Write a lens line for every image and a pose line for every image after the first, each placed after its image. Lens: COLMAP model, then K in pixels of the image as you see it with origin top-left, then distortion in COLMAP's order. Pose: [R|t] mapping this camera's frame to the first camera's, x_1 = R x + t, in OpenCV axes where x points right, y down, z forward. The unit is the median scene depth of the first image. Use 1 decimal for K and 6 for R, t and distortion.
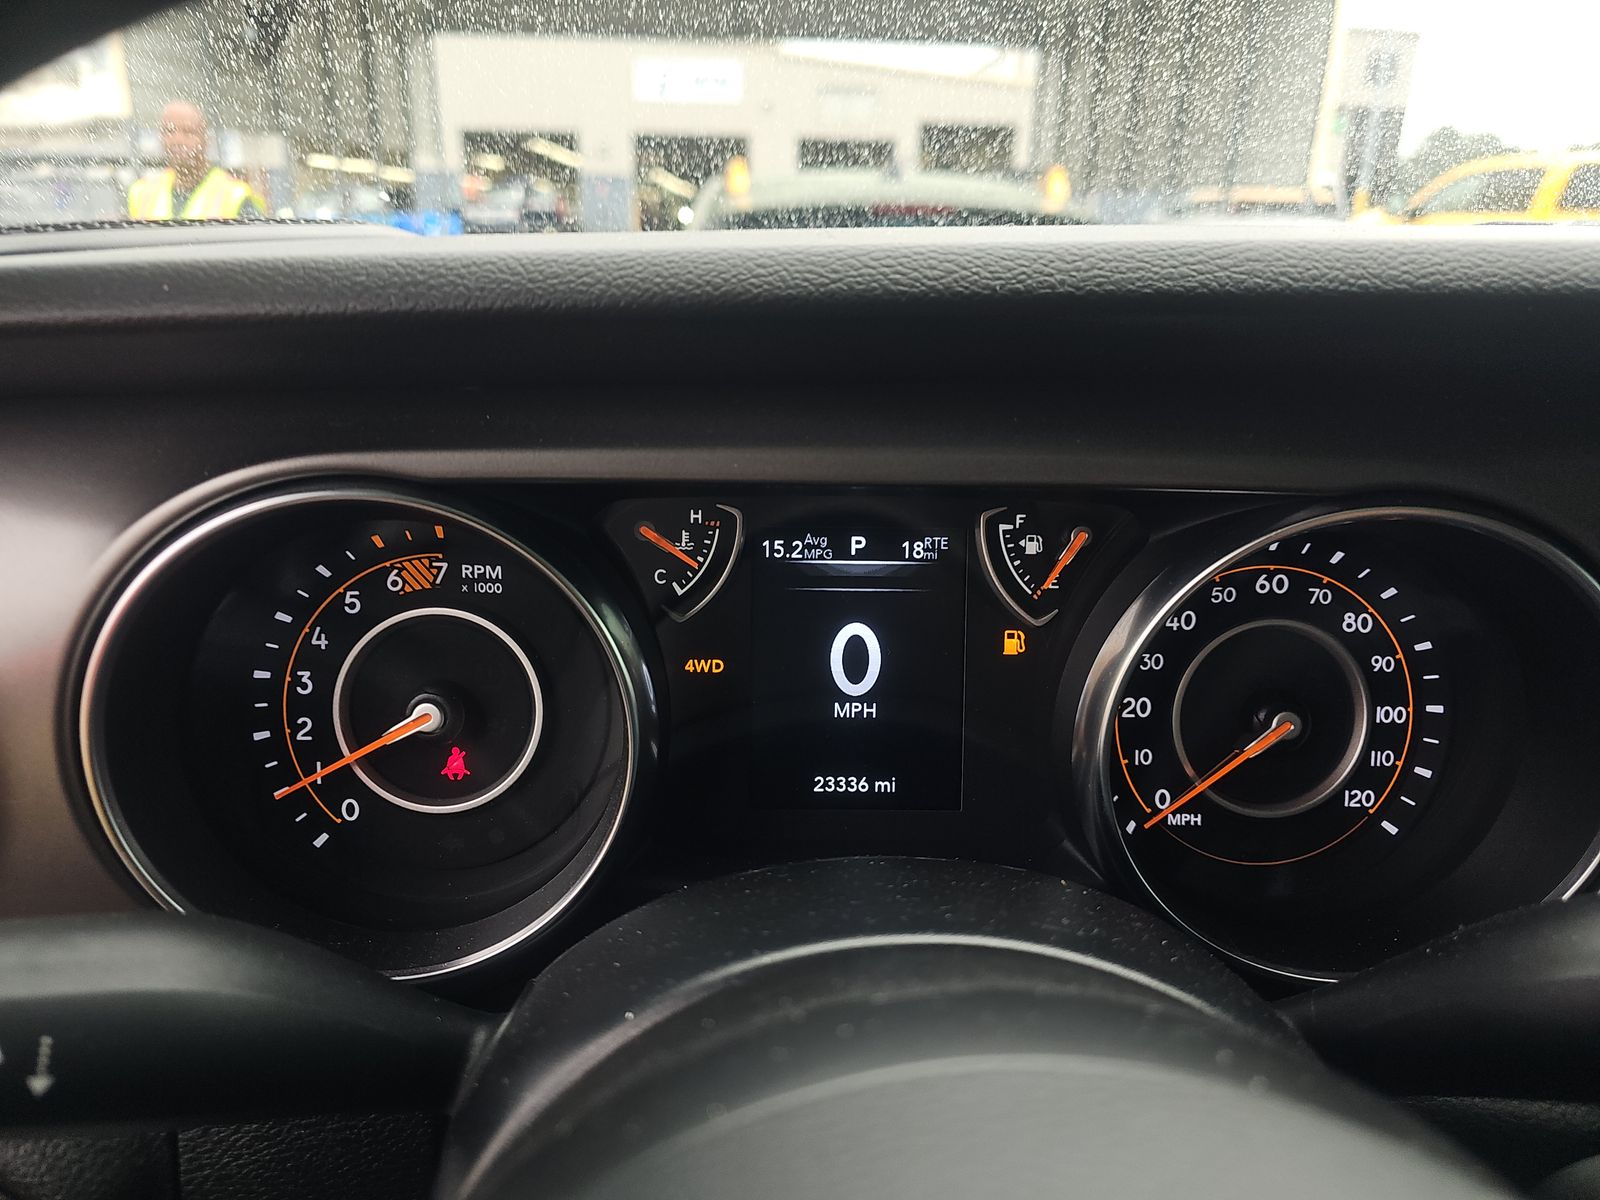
lens RADIAL K [[1088.9, 0, 804.7], [0, 1088.9, 597.8], [0, 0, 1]] dist [0.008558, -0.014313]
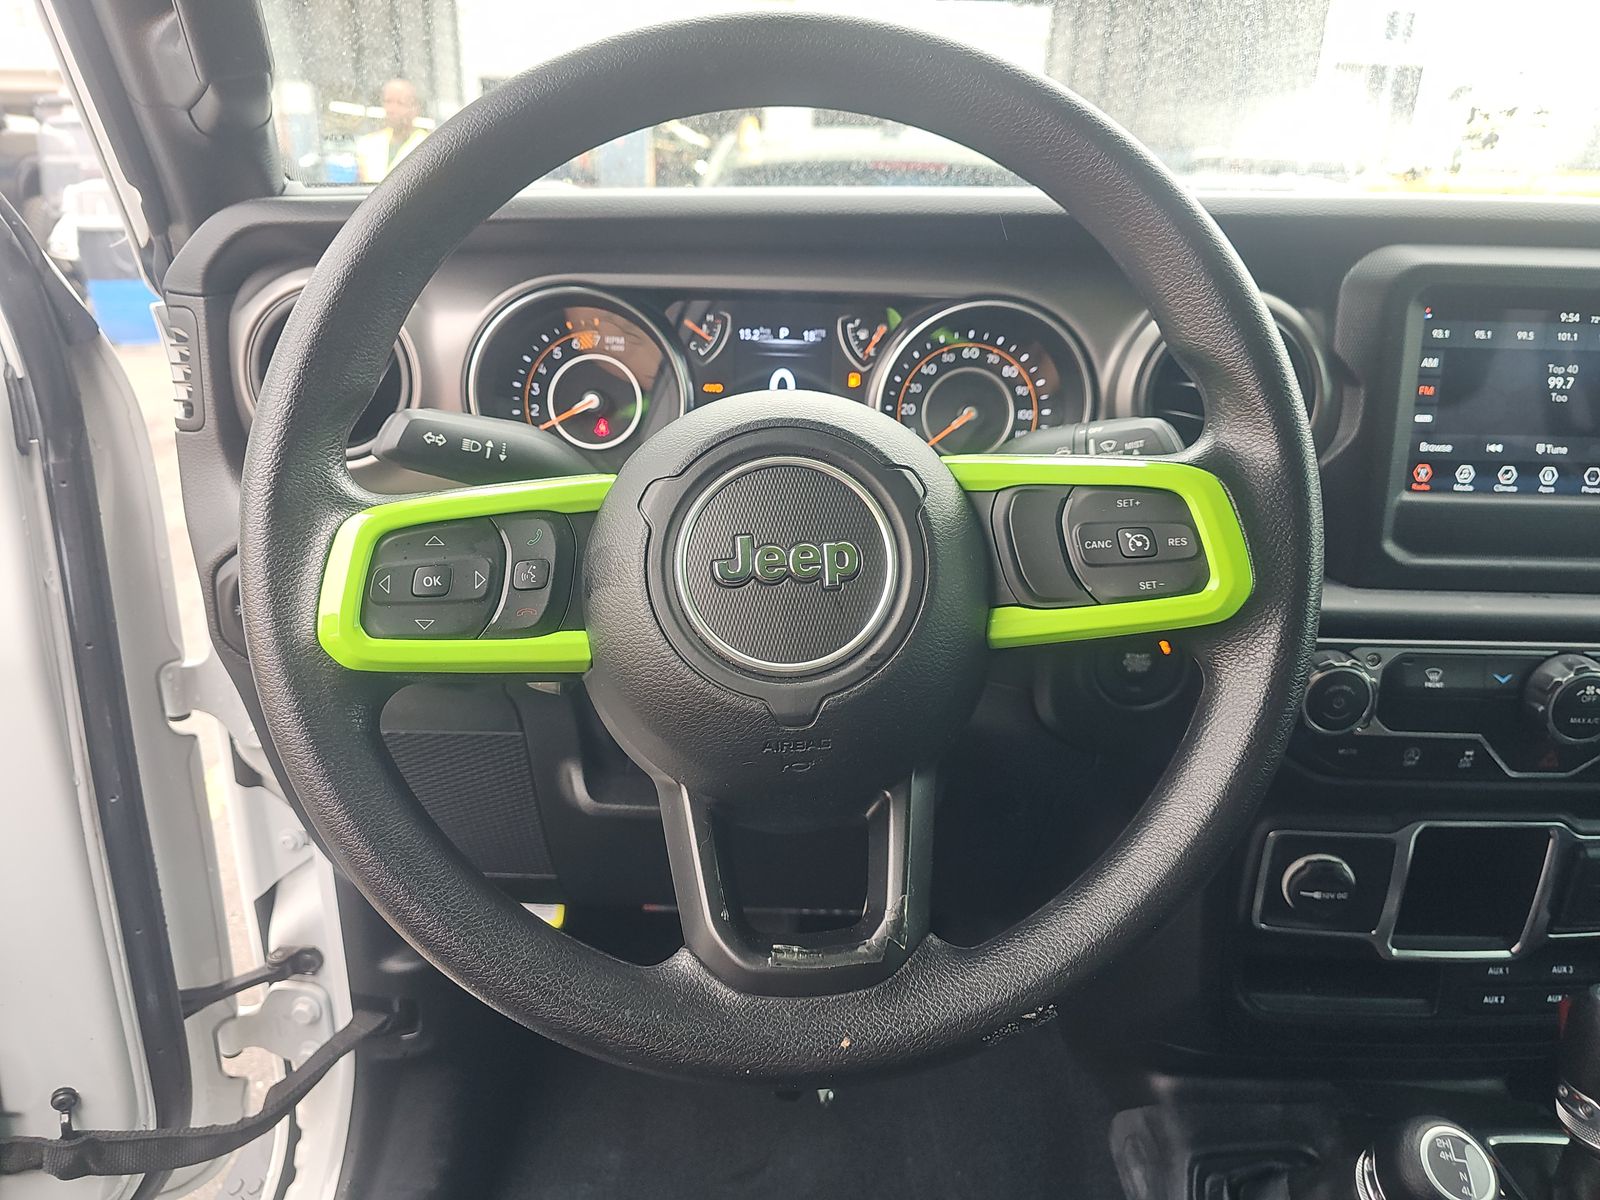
lens RADIAL K [[1088.9, 0, 795.2], [0, 1088.9, 588.7], [0, 0, 1]] dist [0.008558, -0.014313]
pose [[0.999703, 0.017554, -0.016877, 0.119606], [-0.017004, 0.999337, 0.032187, 0.399191], [0.017431, -0.031891, 0.999339, -1.222197]]
